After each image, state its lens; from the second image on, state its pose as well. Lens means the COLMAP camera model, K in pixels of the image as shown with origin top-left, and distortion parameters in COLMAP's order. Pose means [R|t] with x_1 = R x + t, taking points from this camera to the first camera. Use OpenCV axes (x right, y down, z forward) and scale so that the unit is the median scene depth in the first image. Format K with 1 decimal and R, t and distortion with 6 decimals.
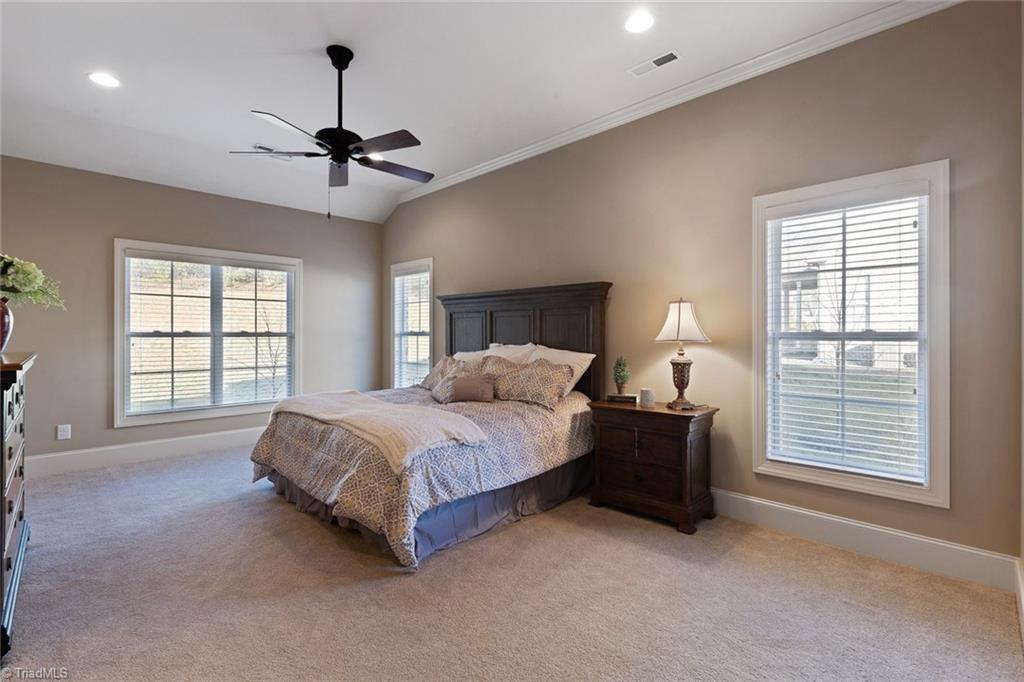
lens RADIAL K [[463.2, 0, 512.0], [0, 463.2, 341.0], [0, 0, 1]] dist [0.000676, -0.000032]
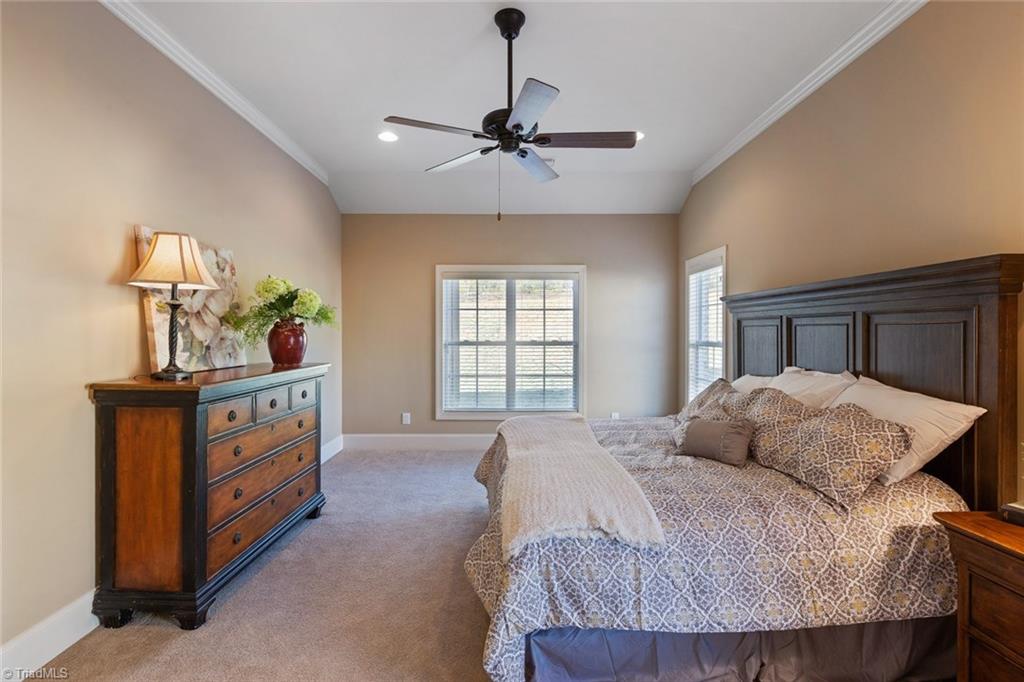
lens RADIAL K [[461.1, 0, 514.8], [0, 461.1, 337.2], [0, 0, 1]] dist [-0.002389, -0.000084]
pose [[0.713860, 0.008686, -0.700234, 0.165775], [-0.012233, 0.999925, -0.000068, -0.038321], [0.700181, 0.008614, 0.713913, 0.319625]]
